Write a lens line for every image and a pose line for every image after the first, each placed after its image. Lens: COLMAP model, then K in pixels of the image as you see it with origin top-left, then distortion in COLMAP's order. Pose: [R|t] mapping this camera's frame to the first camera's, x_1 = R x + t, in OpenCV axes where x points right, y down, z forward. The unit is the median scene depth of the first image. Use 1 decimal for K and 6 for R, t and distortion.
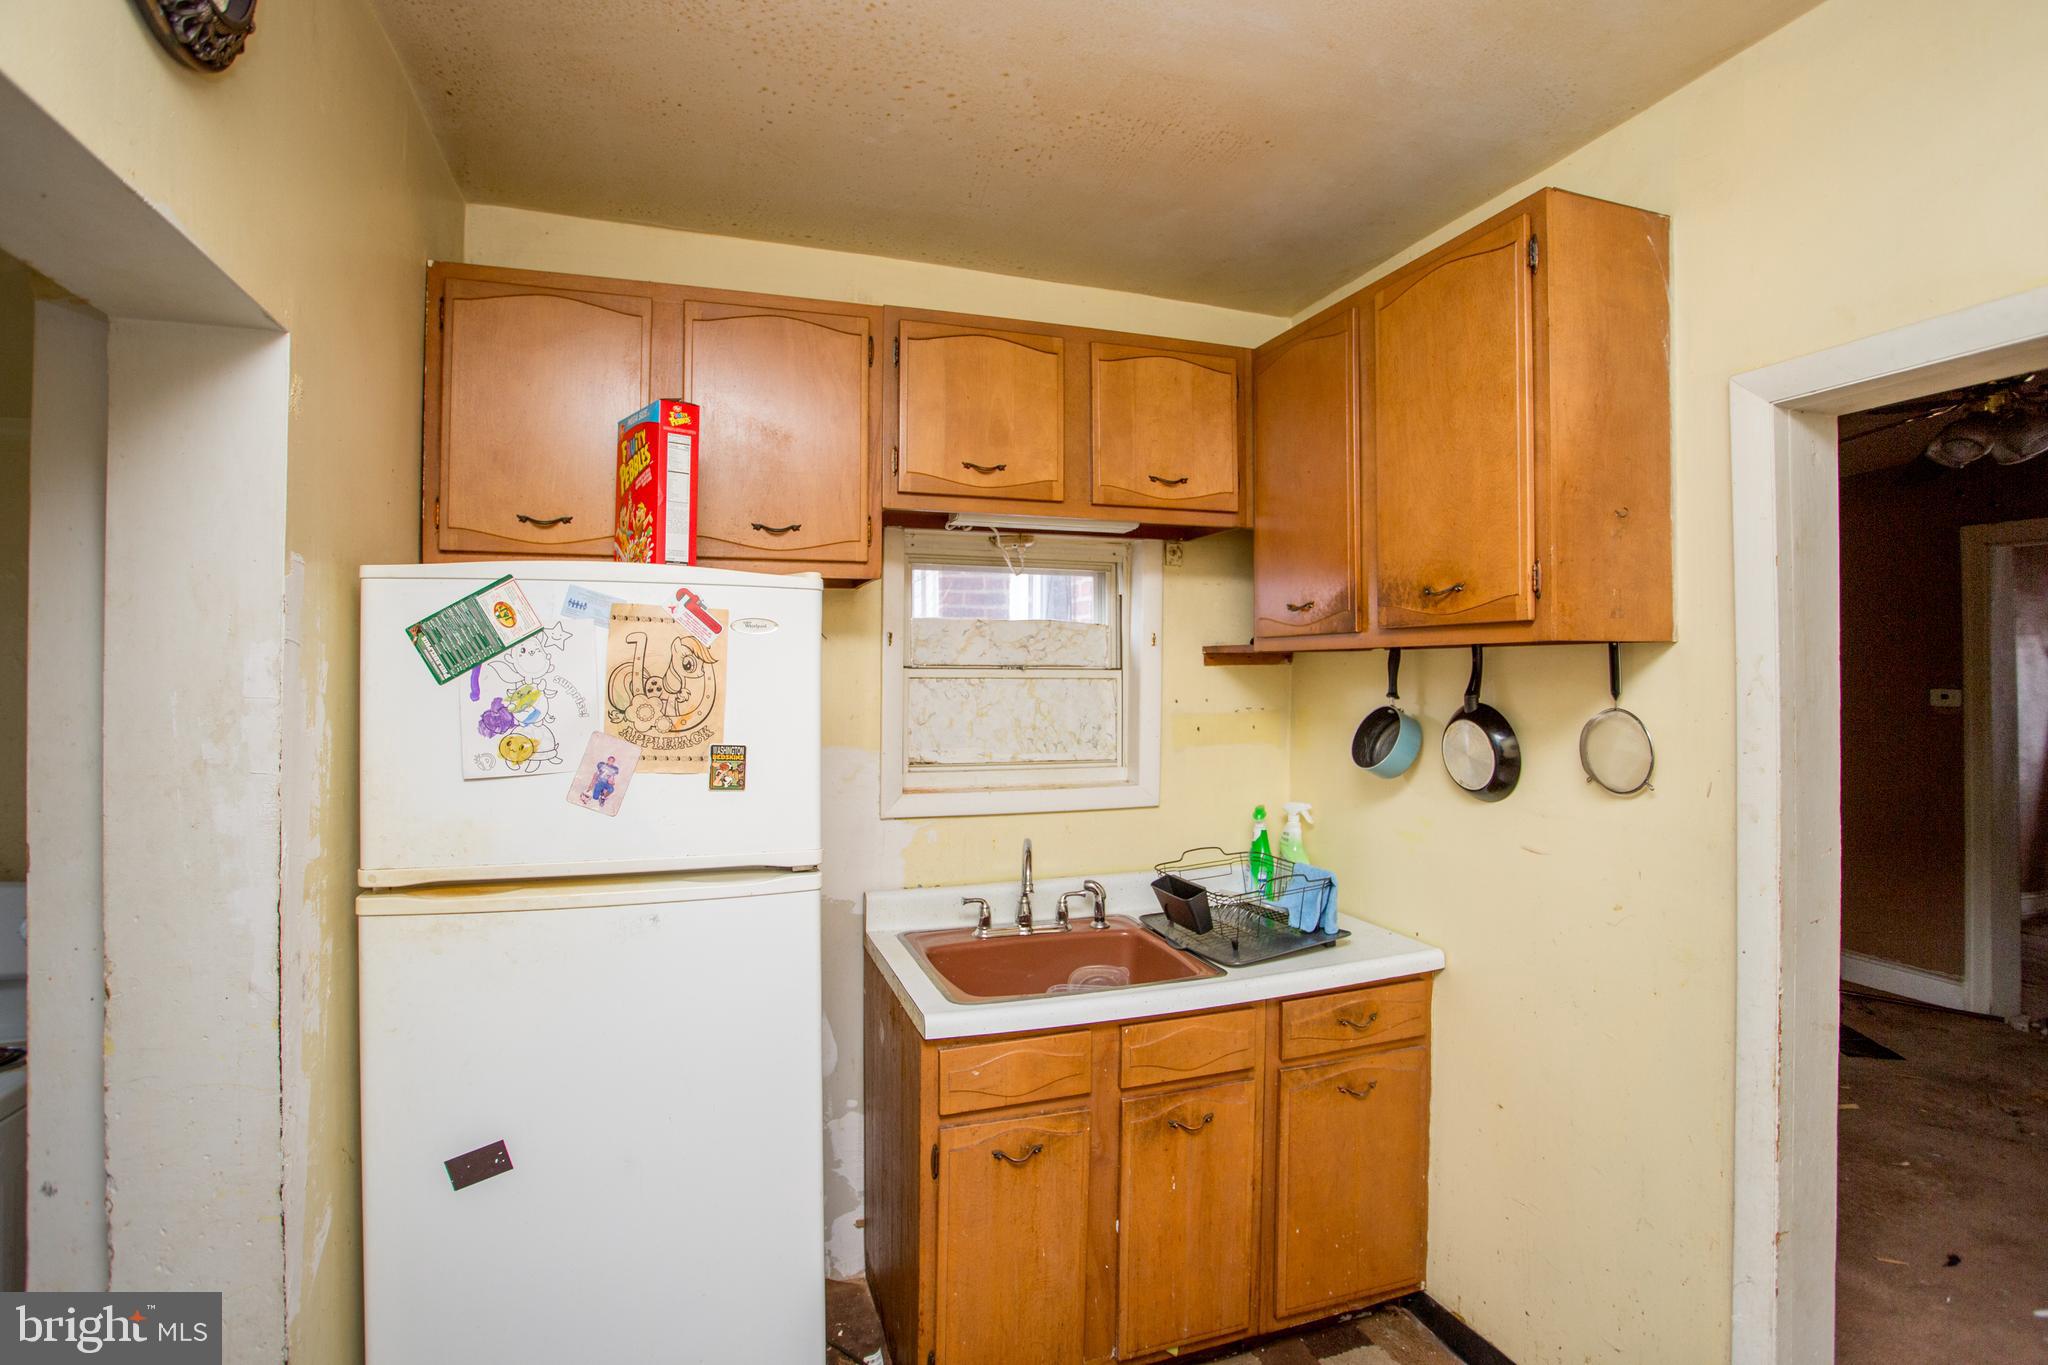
lens RADIAL K [[996.3, 0, 1026.6], [0, 996.3, 680.3], [0, 0, 1]] dist [-0.070273, 0.028211]
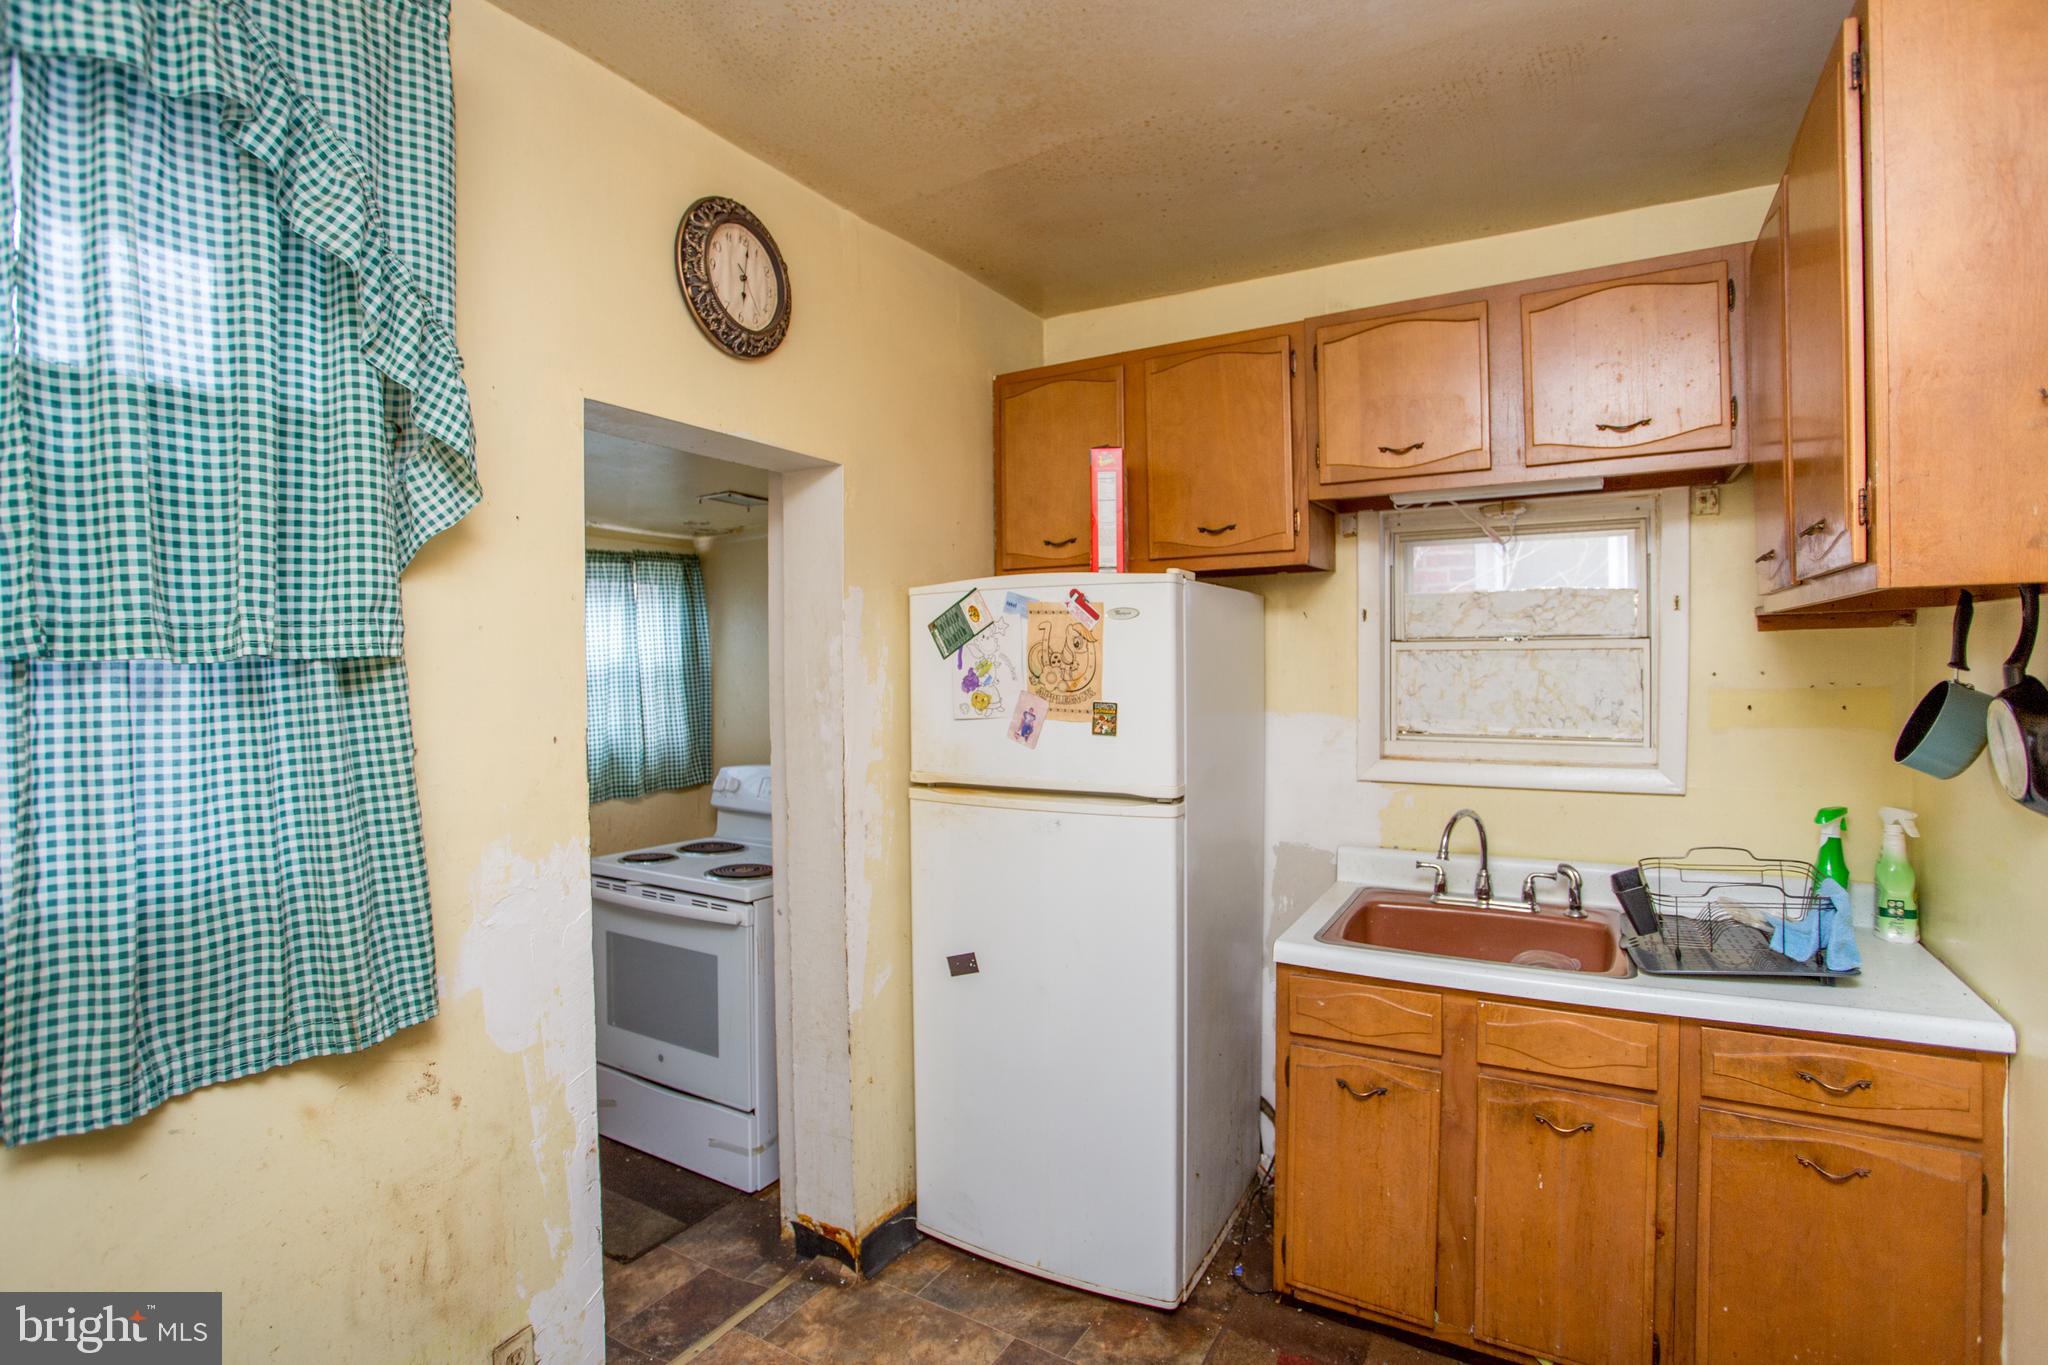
lens RADIAL K [[996.3, 0, 1035.2], [0, 996.3, 679.3], [0, 0, 1]] dist [-0.070273, 0.028211]
pose [[0.657515, 0.006202, -0.753416, 0.610822], [0.009707, 0.999813, 0.016703, 0.009452], [0.753379, -0.018296, 0.657332, 0.030526]]
